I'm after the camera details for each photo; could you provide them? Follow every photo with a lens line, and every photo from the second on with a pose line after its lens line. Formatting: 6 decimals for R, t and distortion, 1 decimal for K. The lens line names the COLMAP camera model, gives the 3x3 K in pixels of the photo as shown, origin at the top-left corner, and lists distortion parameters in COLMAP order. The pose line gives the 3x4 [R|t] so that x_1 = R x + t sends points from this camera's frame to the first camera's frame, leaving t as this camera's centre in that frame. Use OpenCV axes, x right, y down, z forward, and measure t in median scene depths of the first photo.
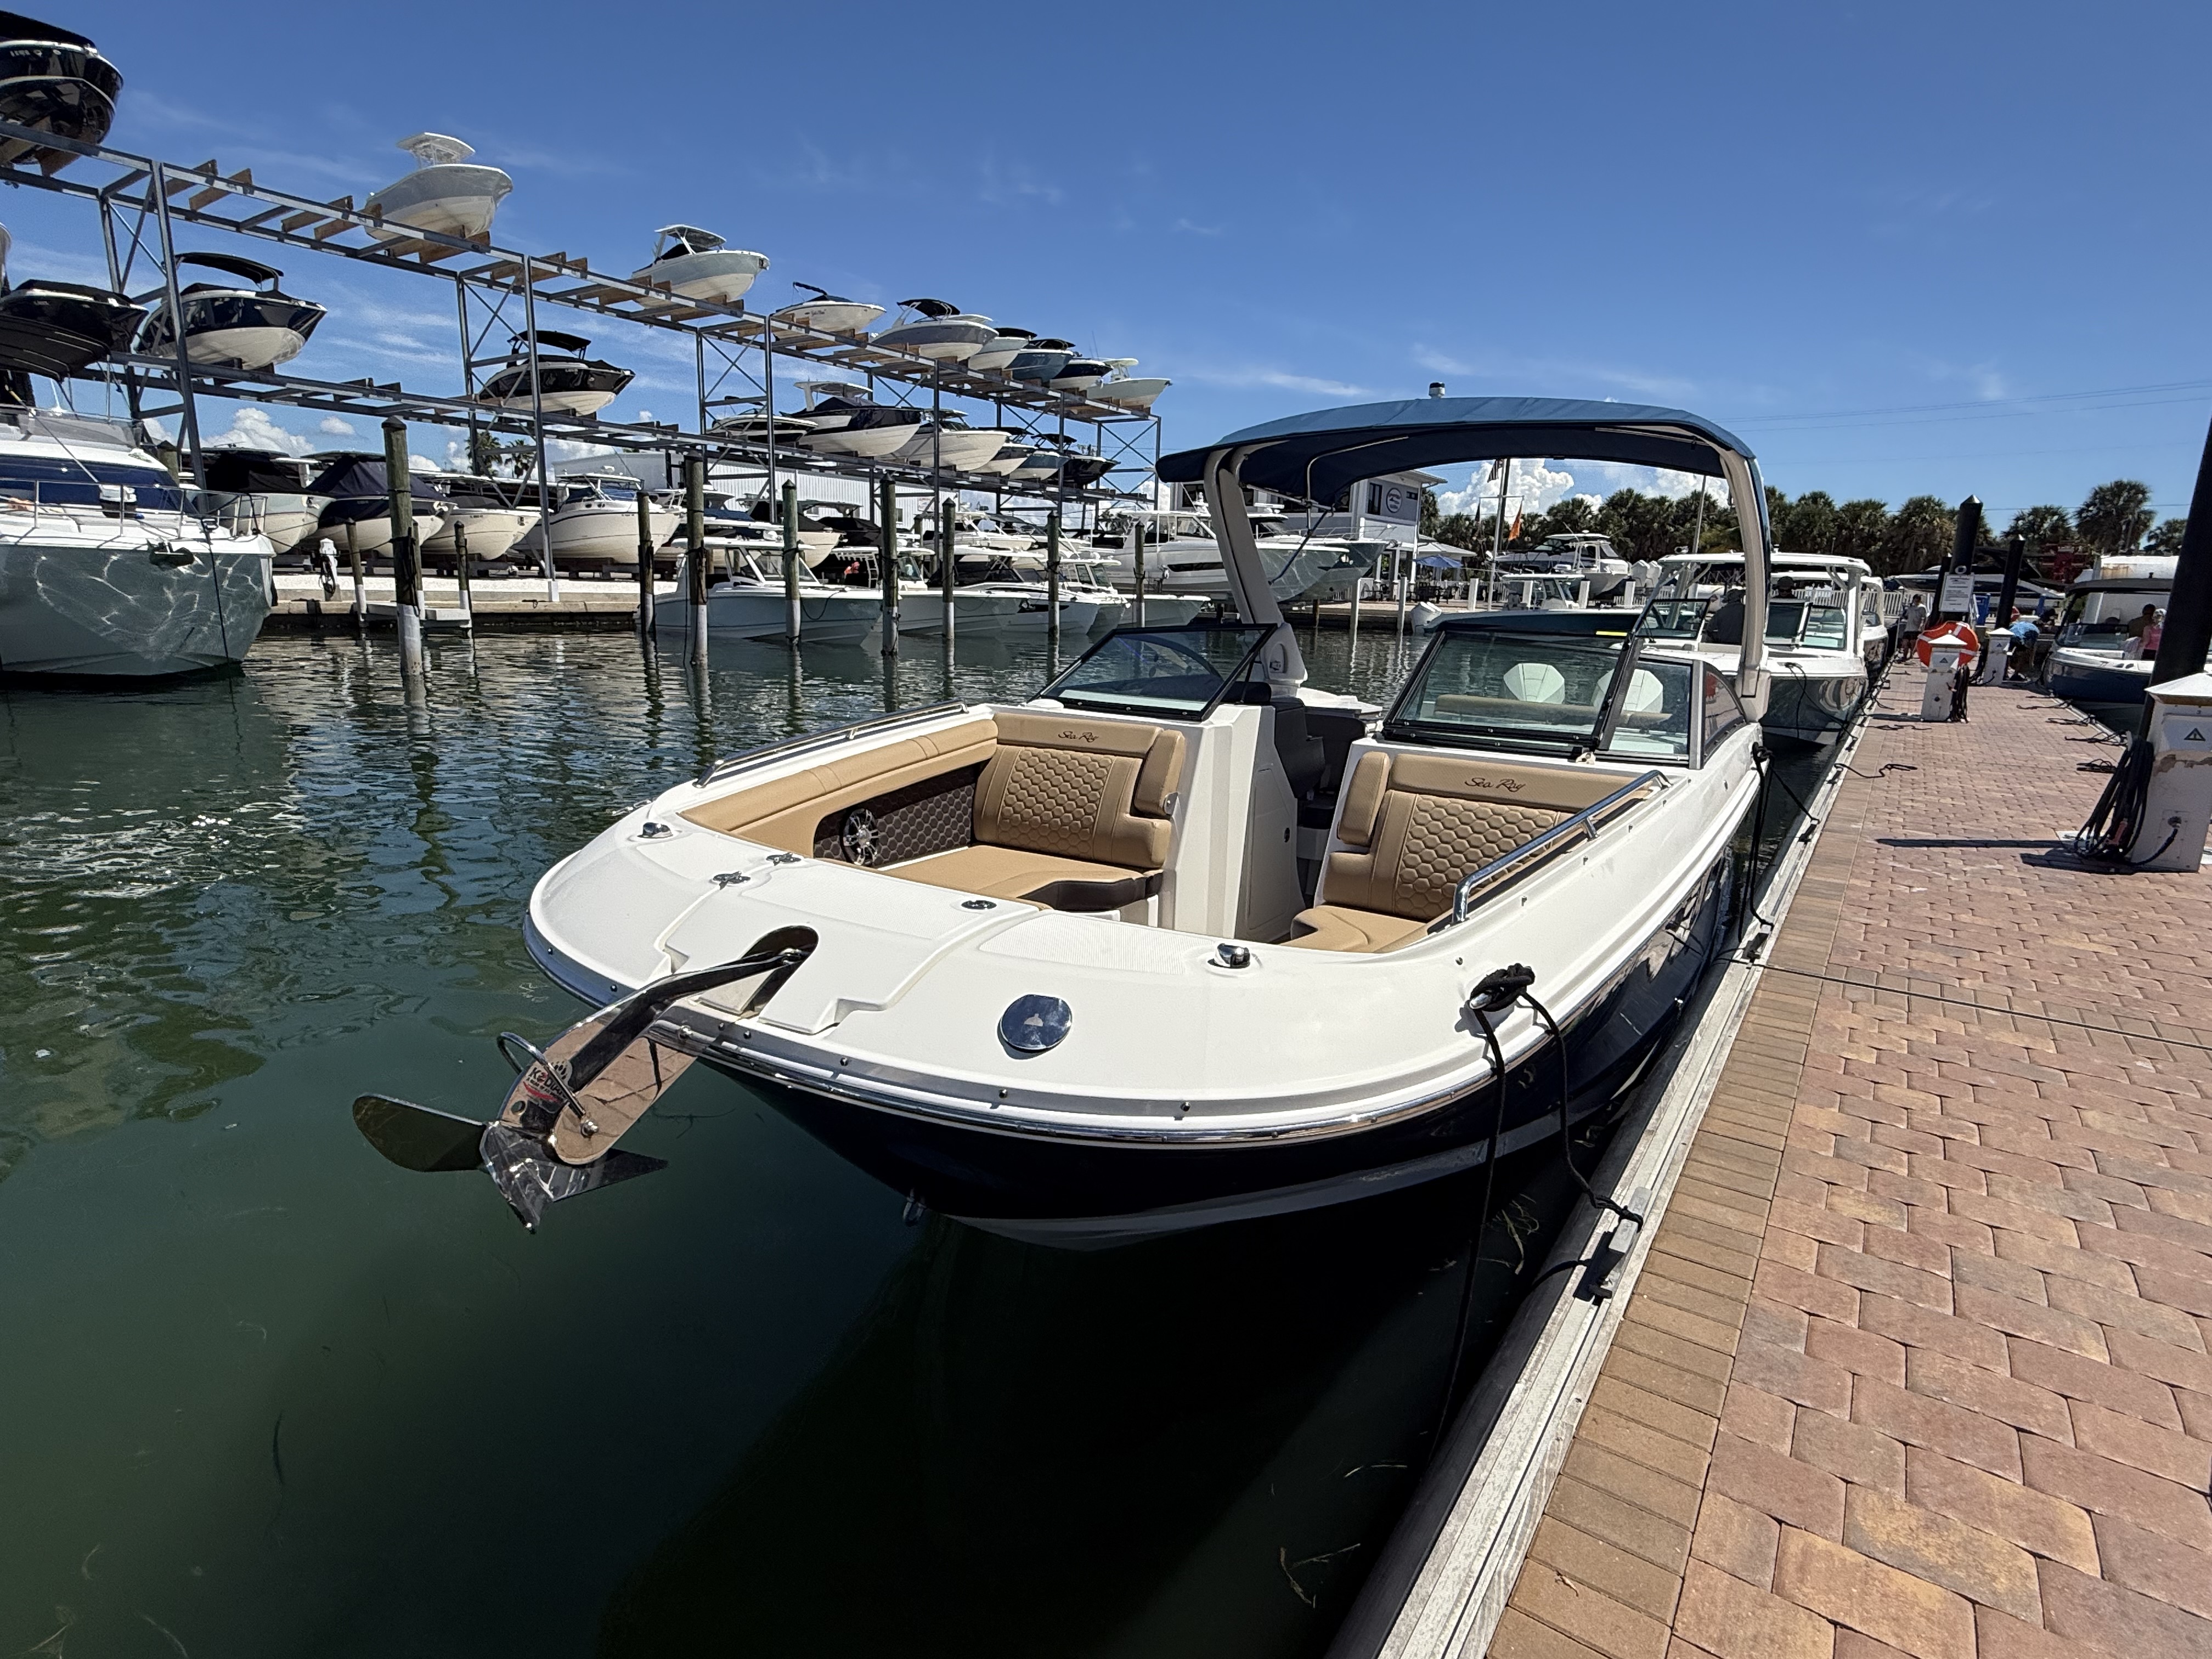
lens RADIAL K [[1094.8, 0, 1107.0], [0, 1094.8, 835.1], [0, 0, 1]] dist [0.000483, 0.000459]
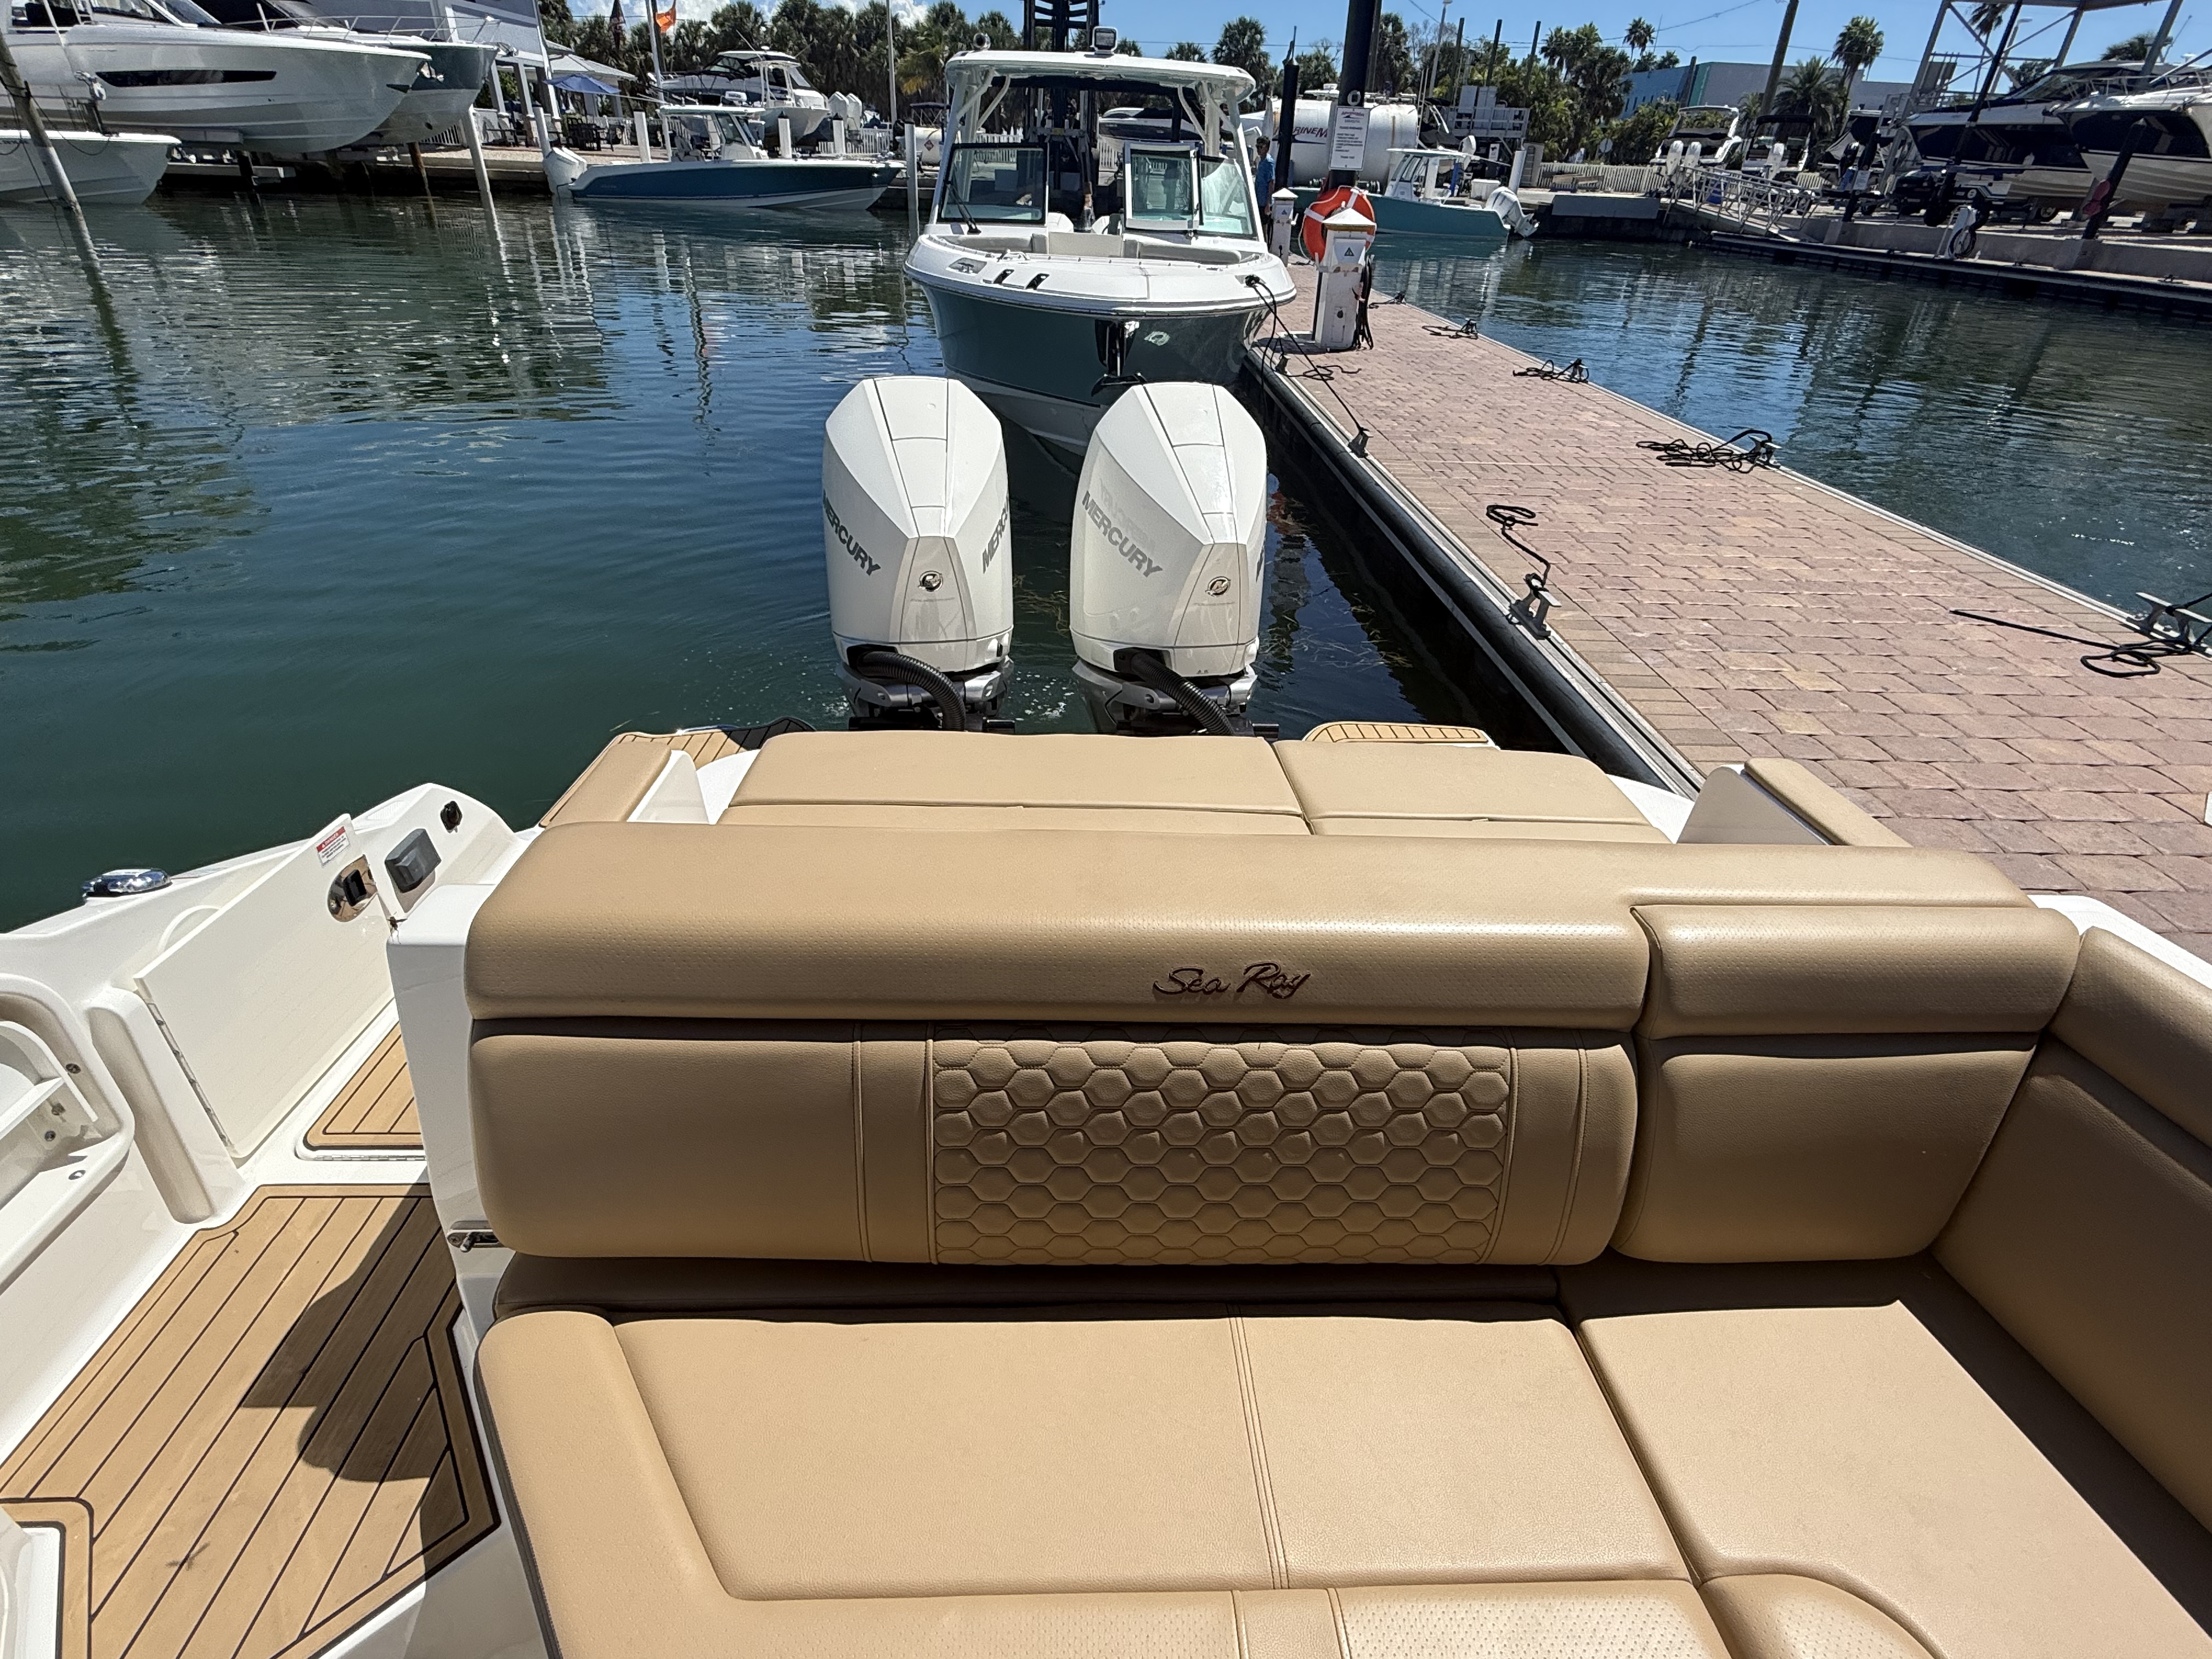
lens RADIAL K [[1094.8, 0, 1110.5], [0, 1094.8, 830.3], [0, 0, 1]] dist [0.000483, 0.000459]
pose [[0.791874, -0.319413, 0.520491, 0.043616], [0.123475, 0.918448, 0.375775, -0.025226], [-0.598071, -0.233300, 0.766735, 0.117912]]
